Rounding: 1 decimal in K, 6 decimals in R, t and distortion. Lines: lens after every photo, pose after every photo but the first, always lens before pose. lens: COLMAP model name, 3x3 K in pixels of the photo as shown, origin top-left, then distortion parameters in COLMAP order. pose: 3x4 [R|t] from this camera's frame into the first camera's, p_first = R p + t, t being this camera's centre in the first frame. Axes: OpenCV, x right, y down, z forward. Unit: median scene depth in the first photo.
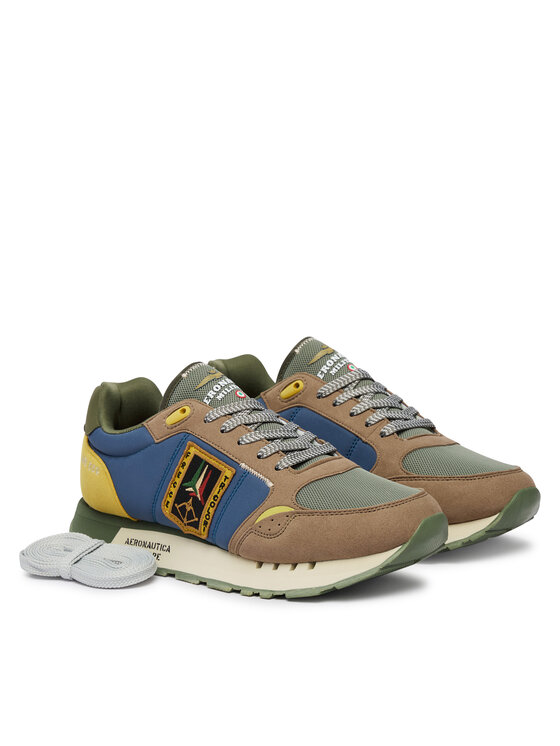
lens RADIAL K [[2609.2, 0, 280.0], [0, 2609.2, 373.0], [0, 0, 1]] dist [0.020137, 0.102731]
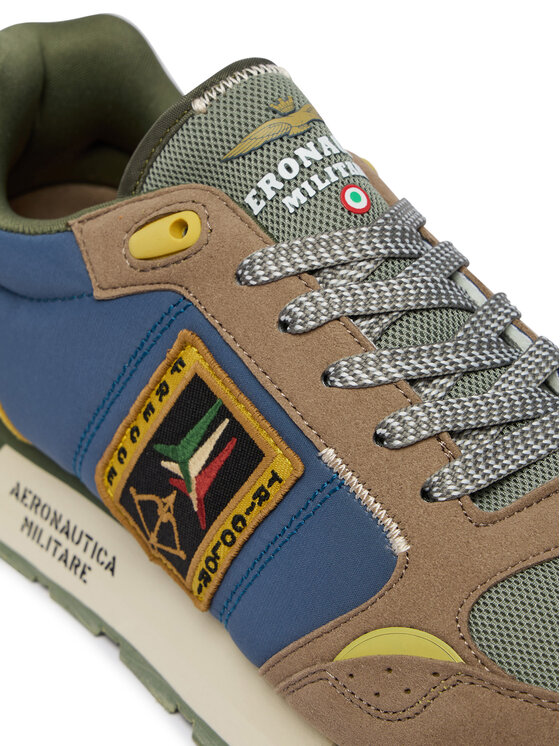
lens RADIAL K [[2609.2, 0, 280.0], [0, 2609.2, 373.0], [0, 0, 1]] dist [0.020137, 0.102731]
pose [[0.989534, 0.132790, -0.056479, -0.002942], [-0.102106, 0.920893, 0.376205, -0.096849], [0.101968, -0.366500, 0.924814, 0.690642]]
